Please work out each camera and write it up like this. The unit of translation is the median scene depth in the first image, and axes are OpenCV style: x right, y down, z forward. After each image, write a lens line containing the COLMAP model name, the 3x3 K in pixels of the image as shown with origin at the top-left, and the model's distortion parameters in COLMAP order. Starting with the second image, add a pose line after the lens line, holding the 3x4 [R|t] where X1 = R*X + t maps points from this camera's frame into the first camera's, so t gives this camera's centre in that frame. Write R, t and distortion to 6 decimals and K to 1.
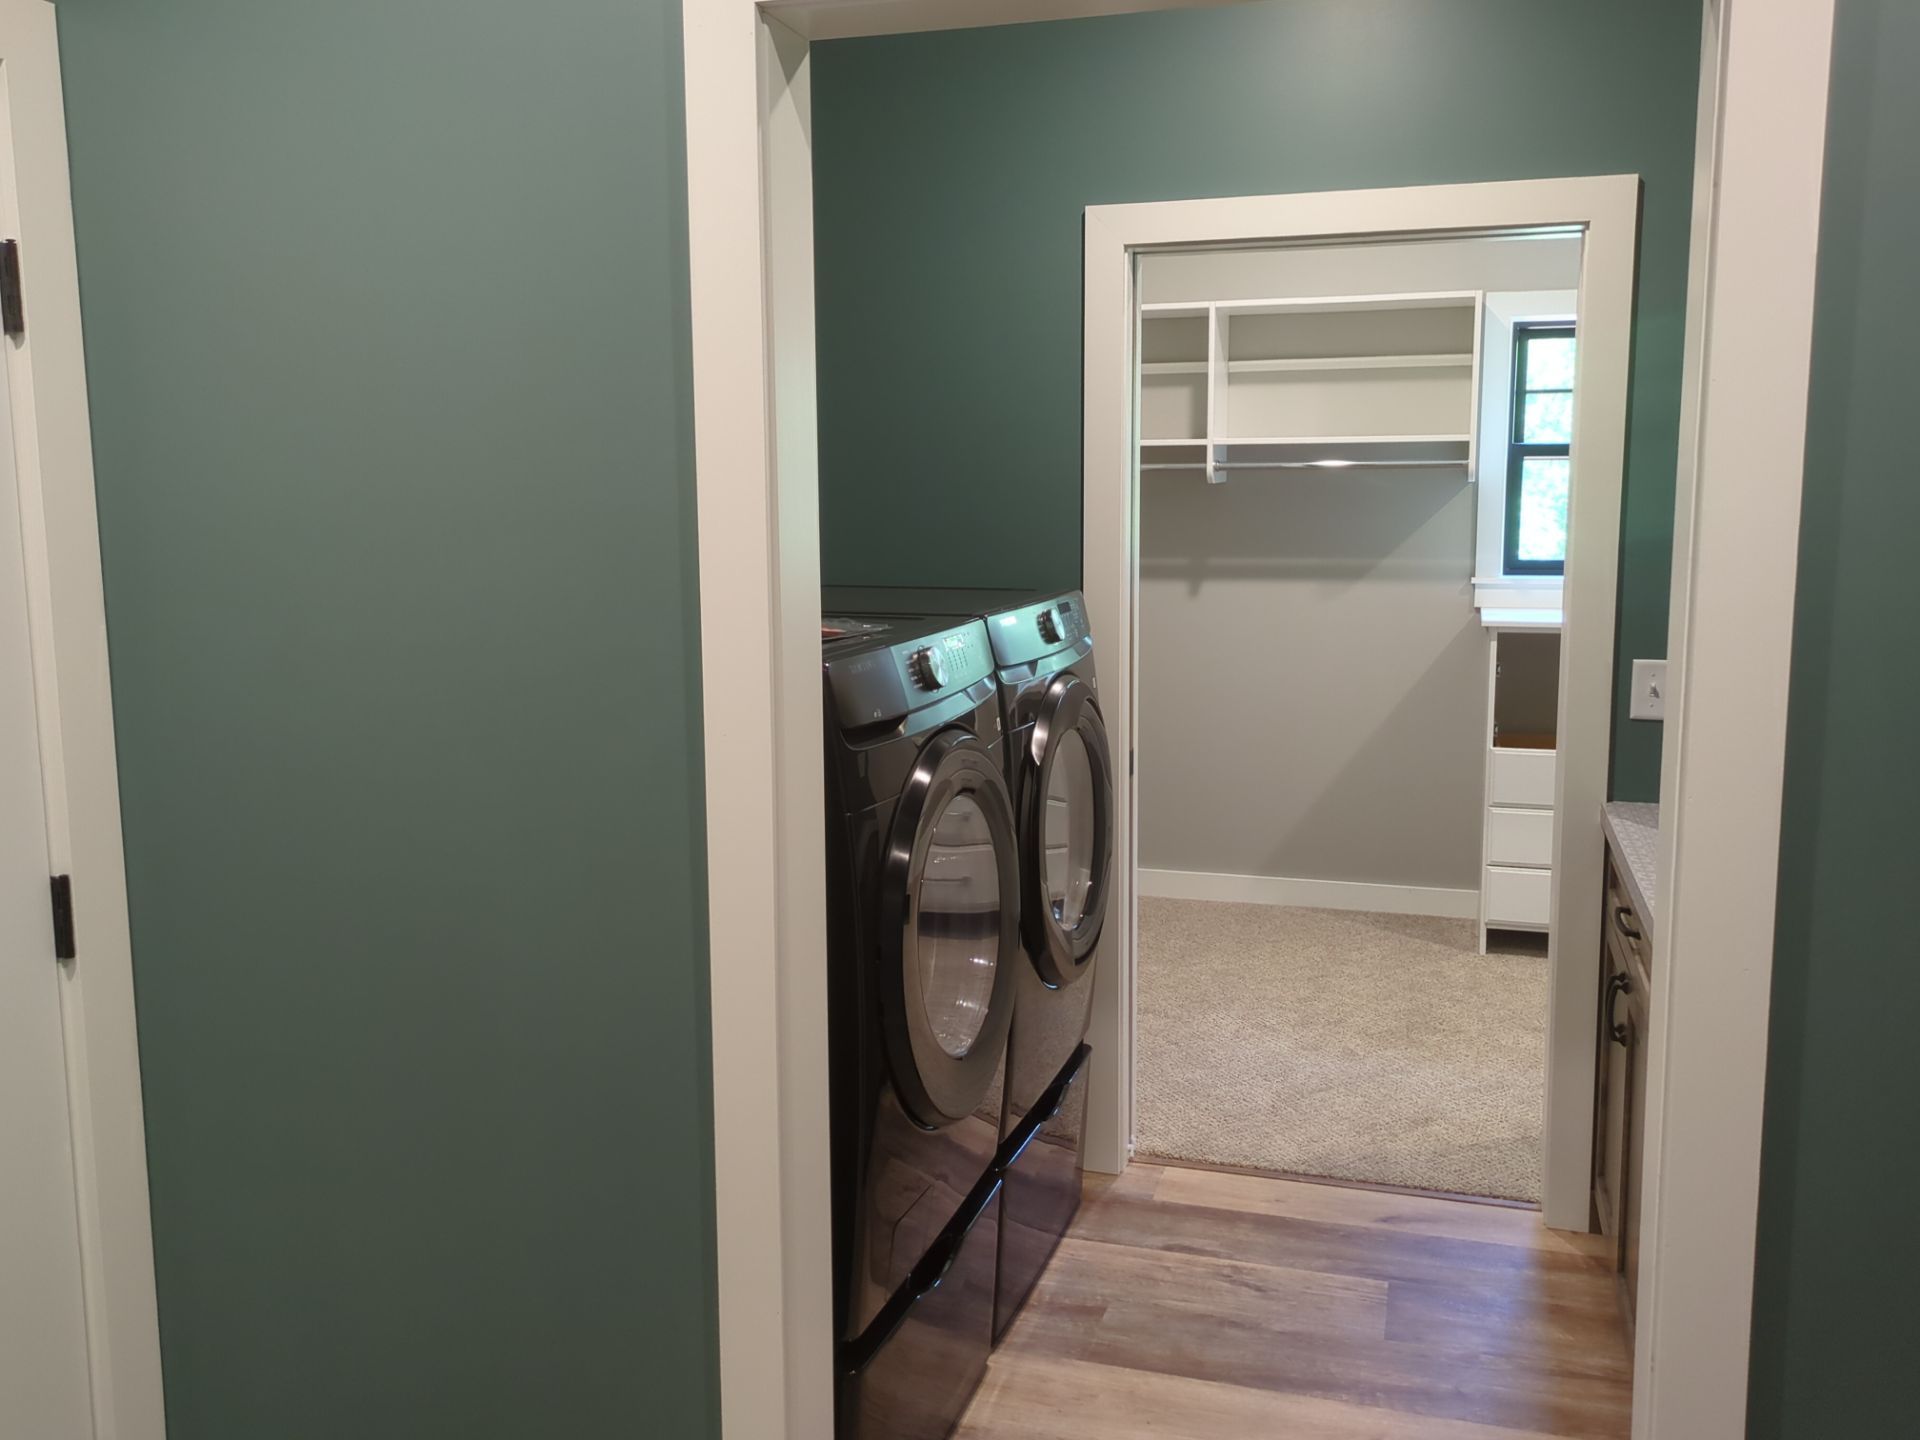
lens RADIAL K [[1639.9, 0, 958.2], [0, 1639.9, 715.5], [0, 0, 1]] dist [0.040121, -0.041176]
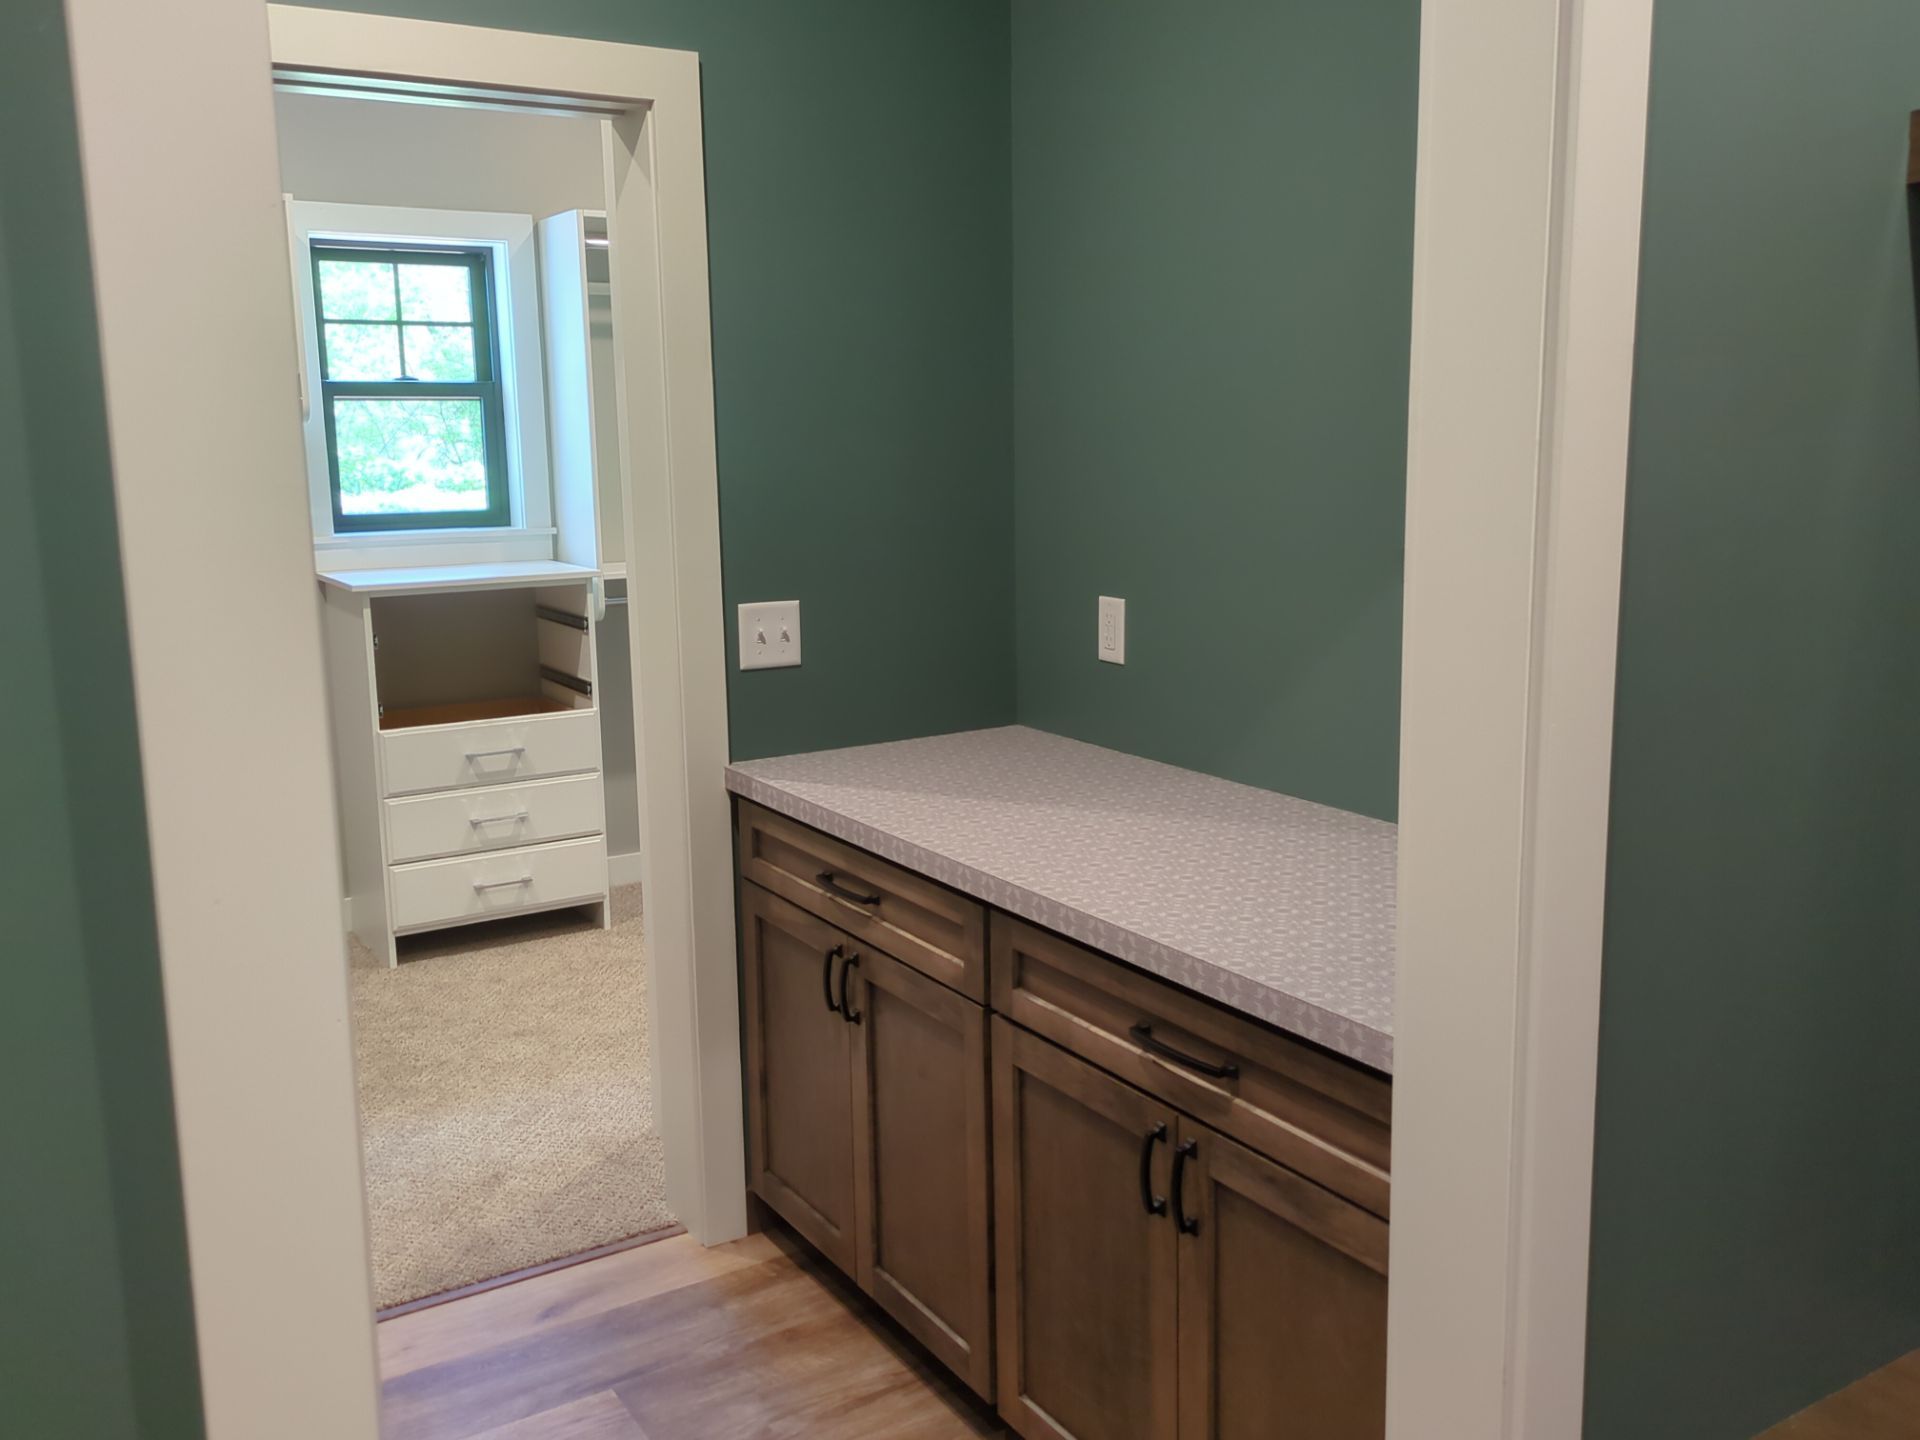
lens RADIAL K [[1639.9, 0, 951.5], [0, 1639.9, 708.7], [0, 0, 1]] dist [0.040121, -0.041176]
pose [[0.658620, -0.136725, 0.739950, -0.164182], [0.123880, 0.989638, 0.072597, -0.024905], [-0.742209, 0.043851, 0.668733, 0.276069]]
